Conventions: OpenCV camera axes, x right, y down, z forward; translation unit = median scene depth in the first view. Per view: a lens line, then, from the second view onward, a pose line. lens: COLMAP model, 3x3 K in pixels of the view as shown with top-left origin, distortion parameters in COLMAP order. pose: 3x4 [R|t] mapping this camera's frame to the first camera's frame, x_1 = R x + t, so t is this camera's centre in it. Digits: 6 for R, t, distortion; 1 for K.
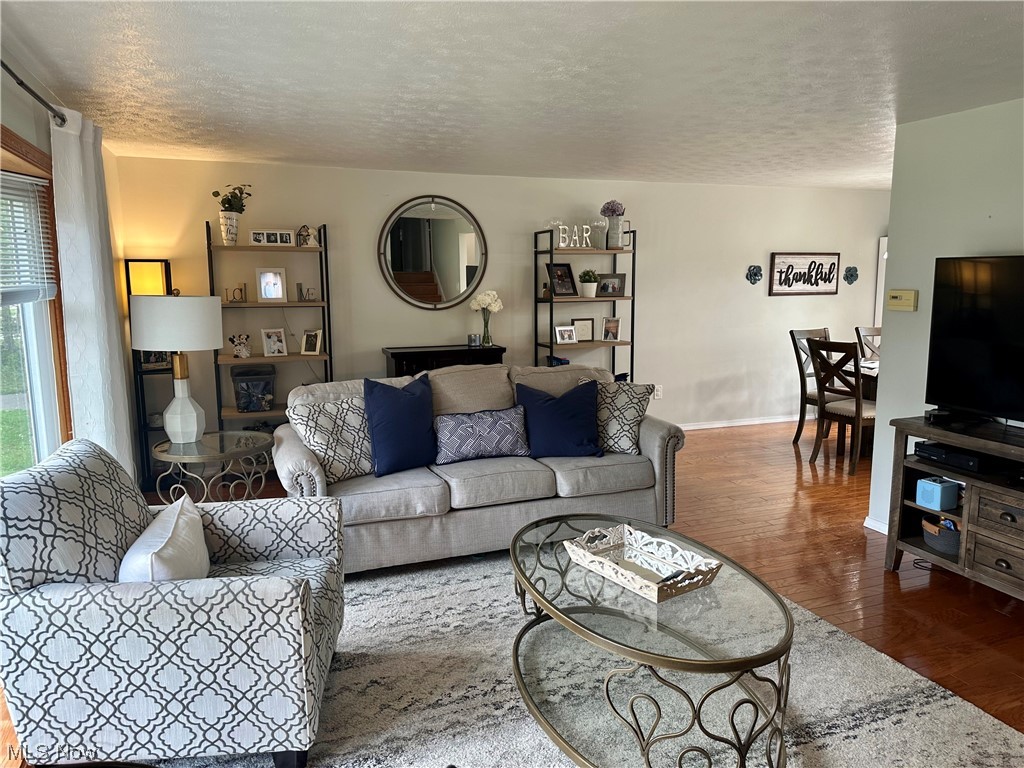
lens RADIAL K [[715.9, 0, 510.2], [0, 715.9, 381.1], [0, 0, 1]] dist [0.063823, -0.057876]
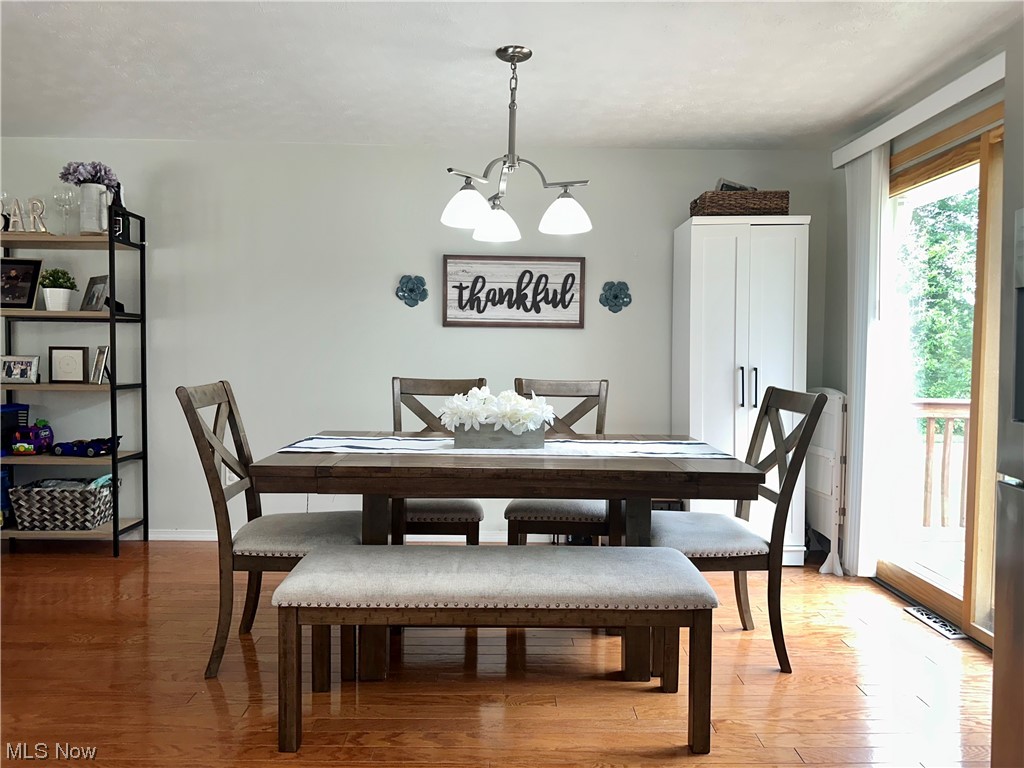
lens RADIAL K [[715.9, 0, 519.6], [0, 715.9, 382.1], [0, 0, 1]] dist [0.063823, -0.057876]
pose [[0.941651, 0.036014, -0.334660, 0.716009], [-0.070663, 0.993254, -0.091943, -0.025515], [0.329091, 0.110226, 0.937843, 0.541631]]
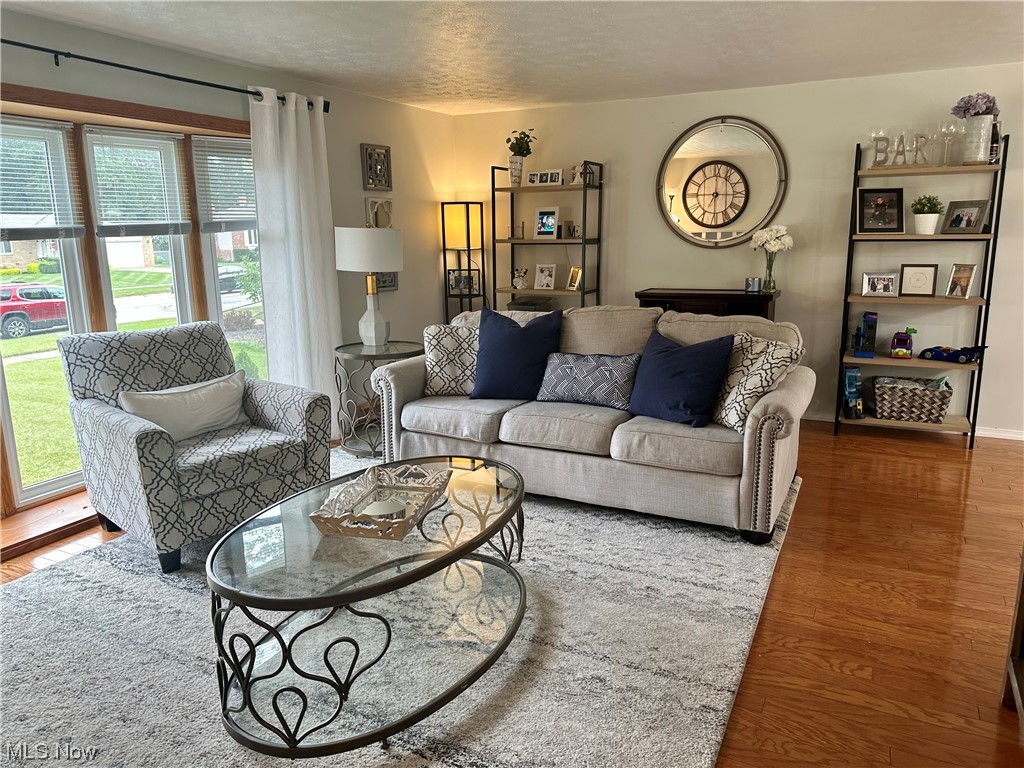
lens RADIAL K [[715.9, 0, 502.7], [0, 715.9, 384.8], [0, 0, 1]] dist [0.063823, -0.057876]
pose [[0.667419, 0.154589, -0.728460, 0.386048], [-0.098811, 0.987950, 0.119124, -0.012505], [0.738097, -0.007526, 0.674652, 0.190520]]
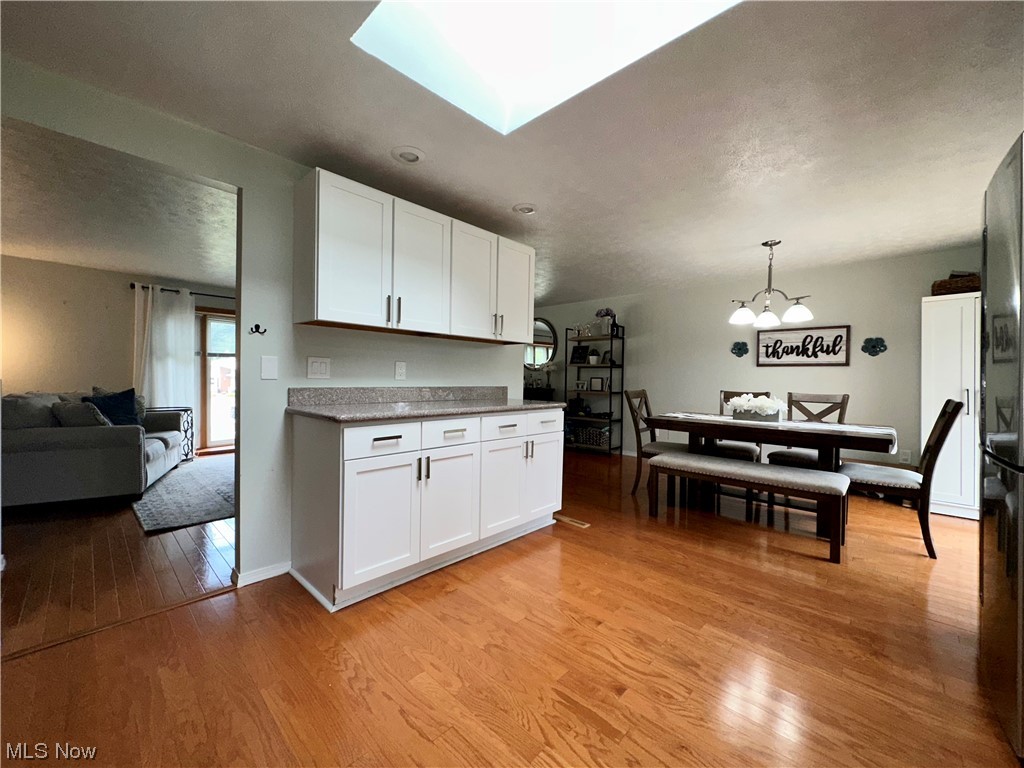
lens RADIAL K [[408.2, 0, 510.7], [0, 408.2, 385.2], [0, 0, 1]] dist [0.000814, -0.000929]
pose [[0.434952, 0.033645, -0.899825, 0.910361], [-0.148056, 0.988373, -0.034610, -0.005184], [0.888198, 0.148278, 0.434876, 0.408557]]
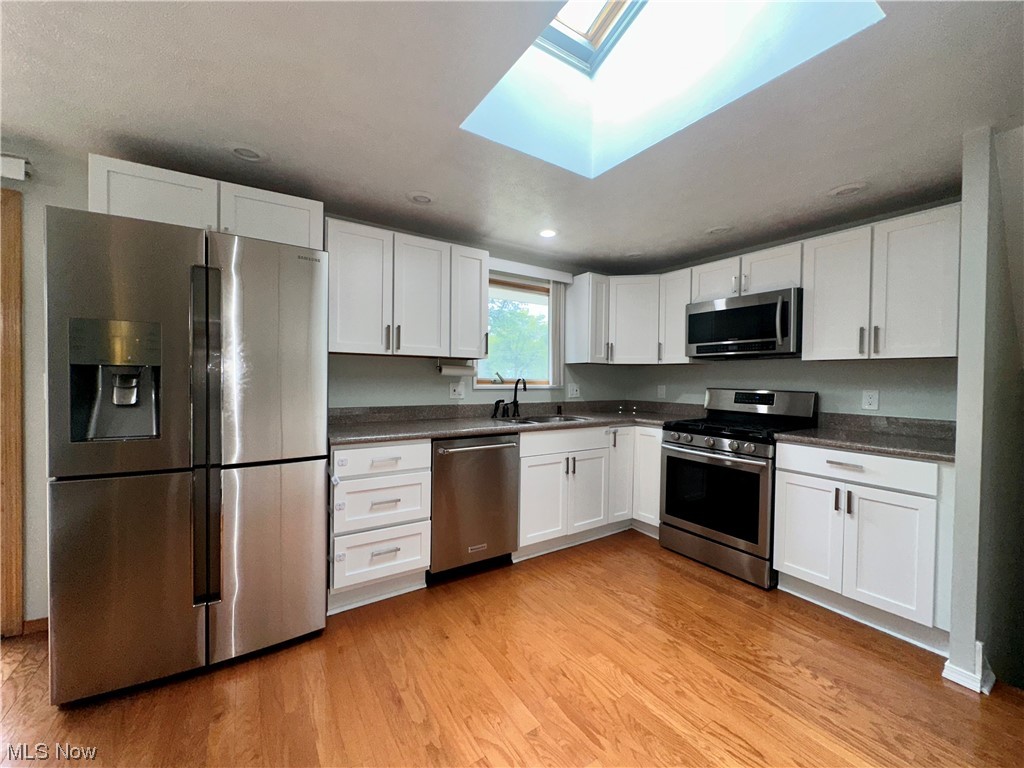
lens RADIAL K [[408.2, 0, 511.8], [0, 408.2, 381.7], [0, 0, 1]] dist [0.000814, -0.000929]
pose [[-0.222022, -0.001404, 0.975041, 0.512410], [0.130067, 0.991019, 0.031044, -0.054533], [-0.966328, 0.133713, -0.219845, 0.627549]]
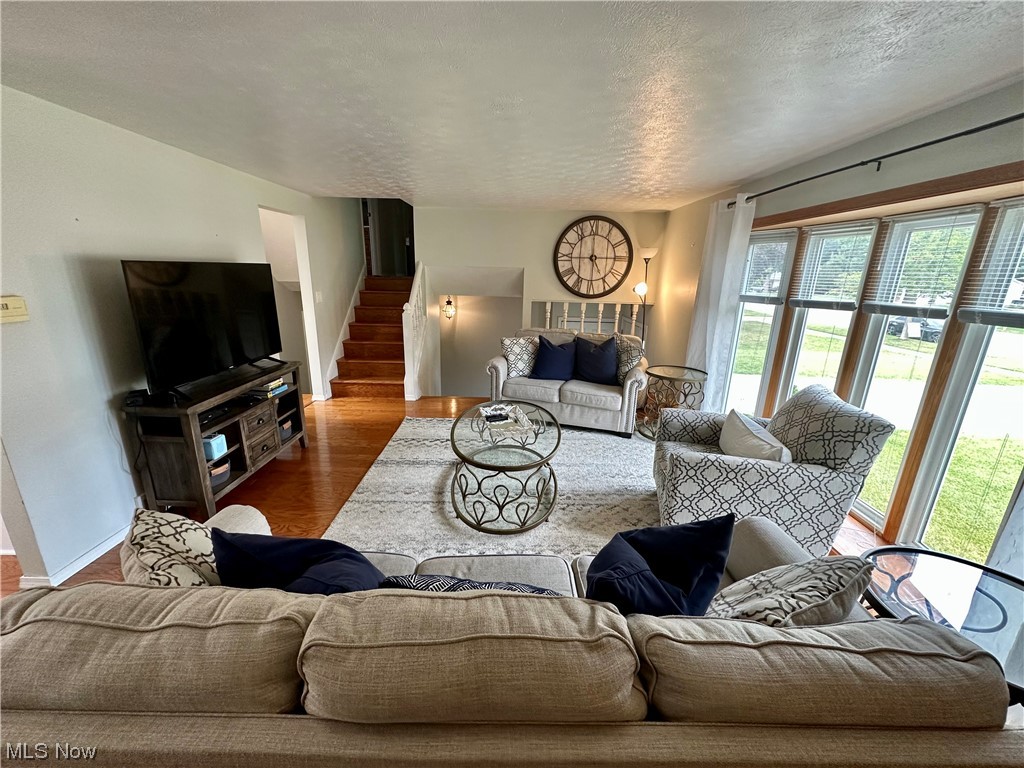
lens RADIAL K [[408.2, 0, 514.2], [0, 408.2, 388.3], [0, 0, 1]] dist [0.000814, -0.000929]
pose [[-0.934858, -0.115695, 0.335641, -0.091629], [0.031418, 0.914740, 0.402818, -0.125674], [-0.353629, 0.387123, -0.851518, 0.792600]]
